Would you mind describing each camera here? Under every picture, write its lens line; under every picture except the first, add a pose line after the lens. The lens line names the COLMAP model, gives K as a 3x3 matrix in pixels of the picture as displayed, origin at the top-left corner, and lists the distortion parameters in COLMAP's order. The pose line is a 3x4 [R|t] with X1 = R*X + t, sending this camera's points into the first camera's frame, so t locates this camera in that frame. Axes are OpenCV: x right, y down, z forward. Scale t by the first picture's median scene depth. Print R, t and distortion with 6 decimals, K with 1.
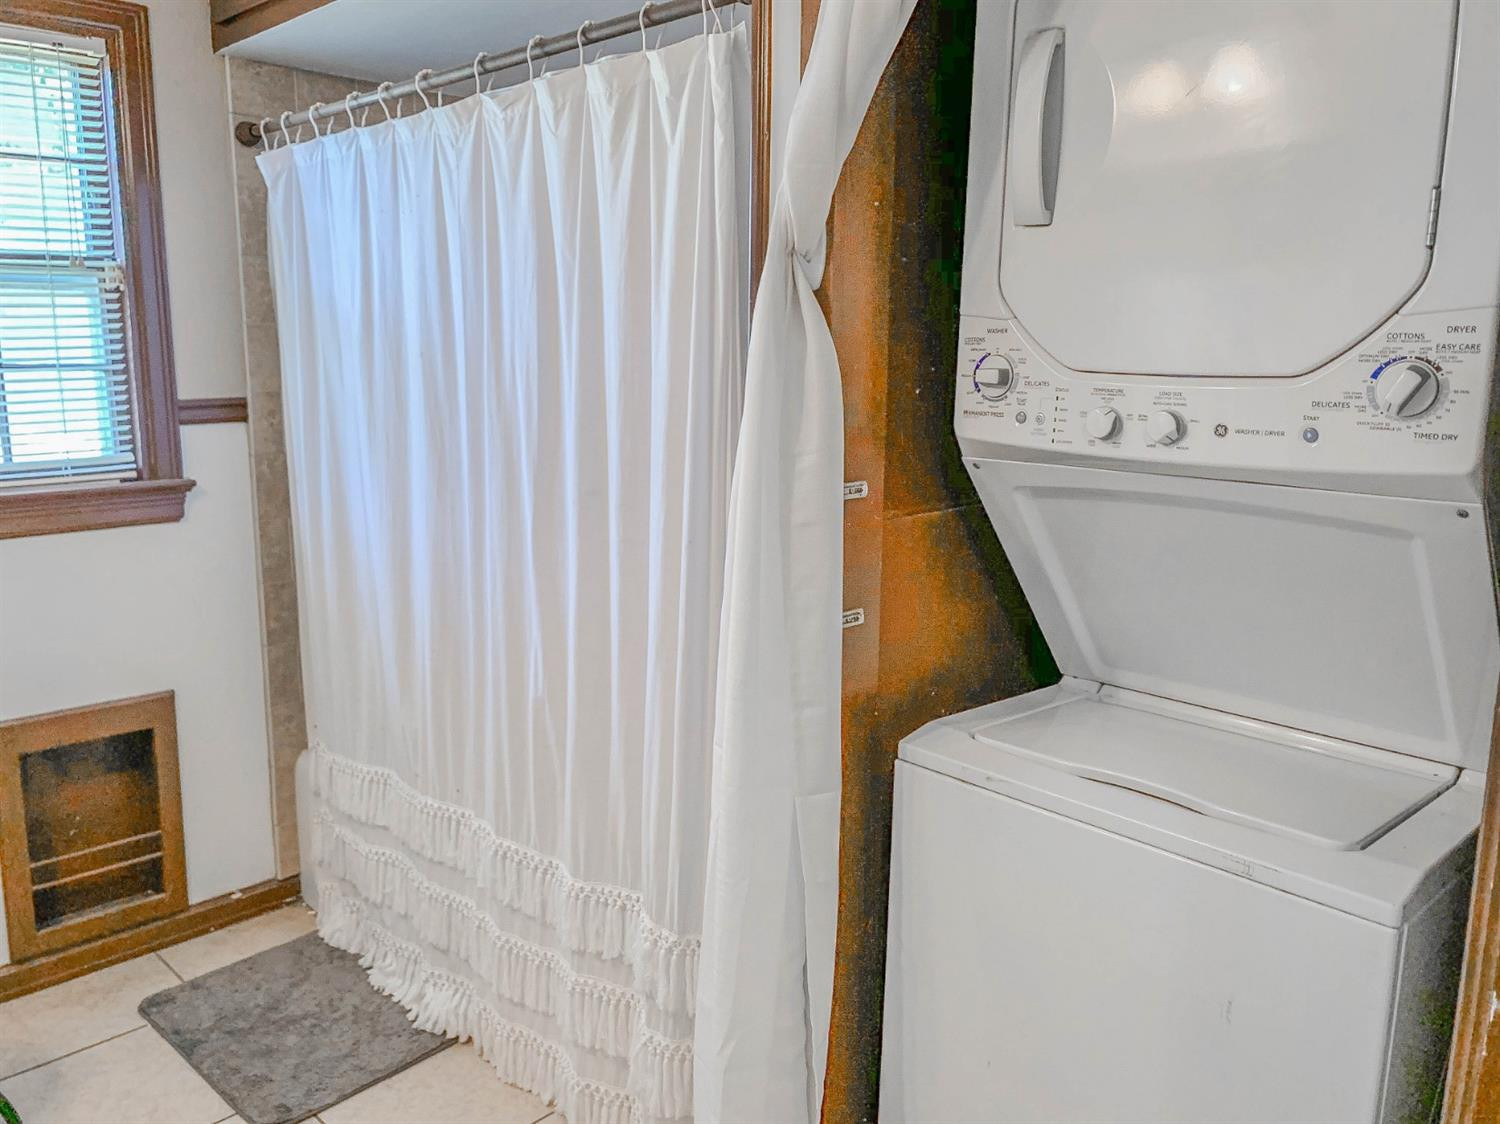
lens RADIAL K [[1115.0, 0, 714.0], [0, 1115.0, 550.3], [0, 0, 1]] dist [0.006491, 0.010244]
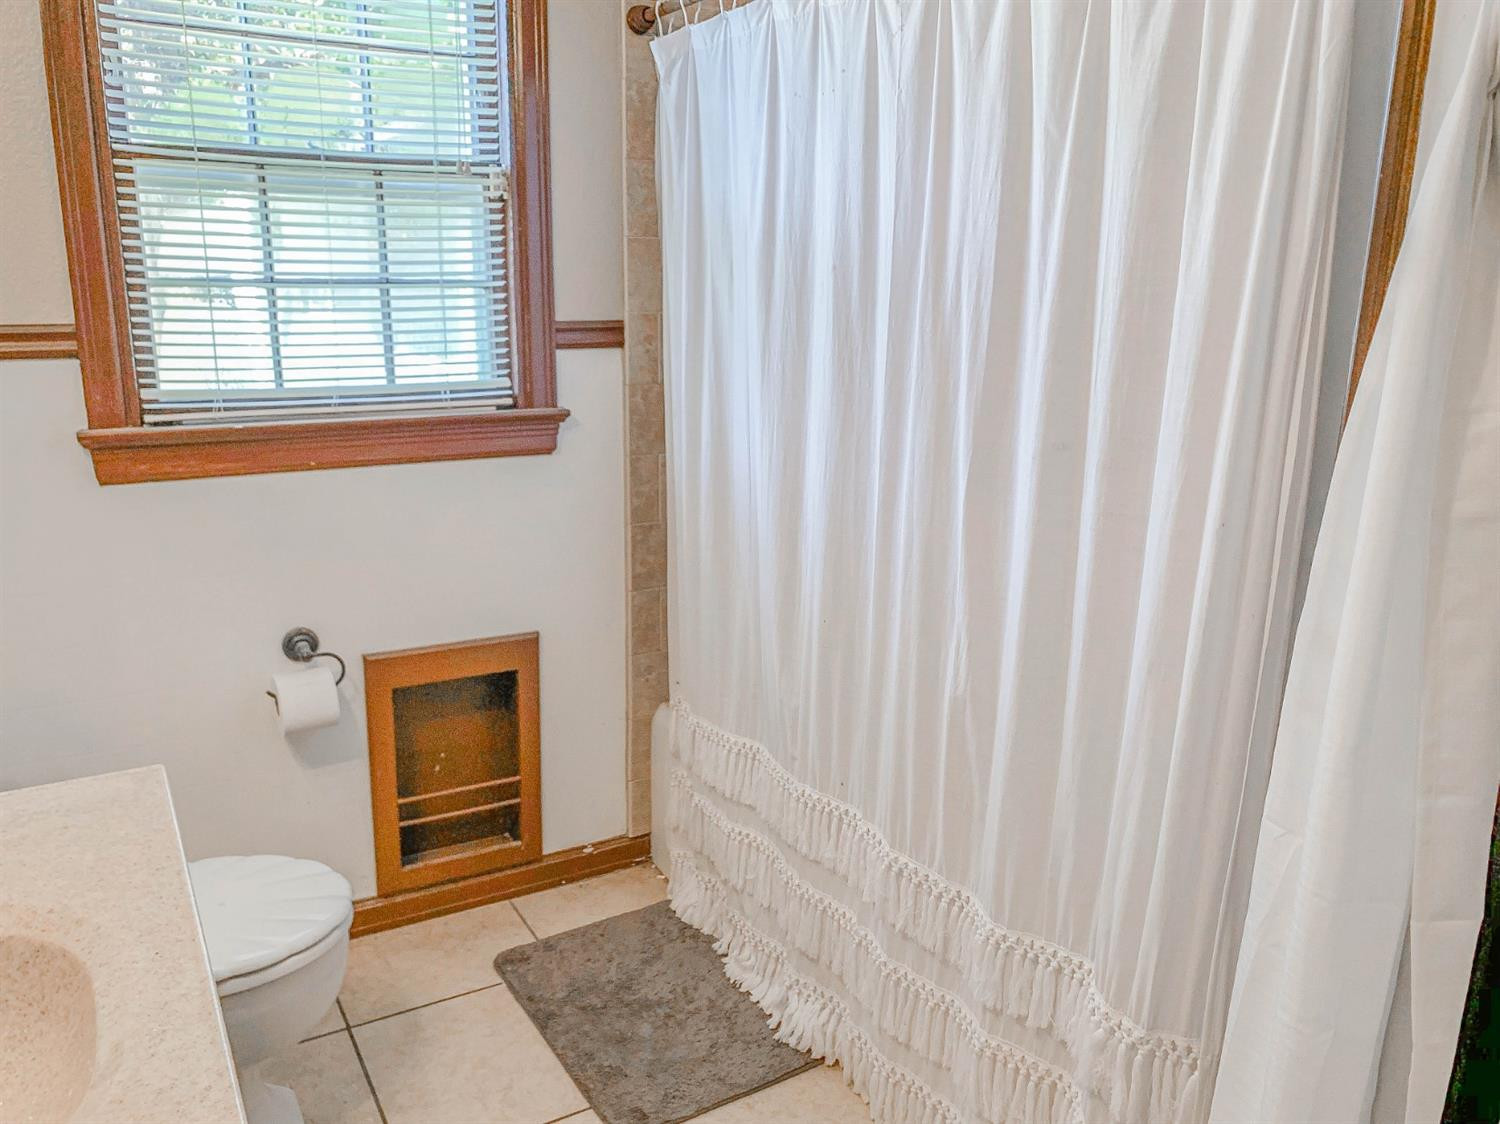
lens RADIAL K [[1153.9, 0, 750.0], [0, 1153.9, 562.0], [0, 0, 1]] dist [0.065641, -0.113275]
pose [[0.965664, 0.067714, -0.250813, -0.076335], [-0.052226, 0.996324, 0.067909, -0.010716], [0.254489, -0.052479, 0.965651, 0.114260]]
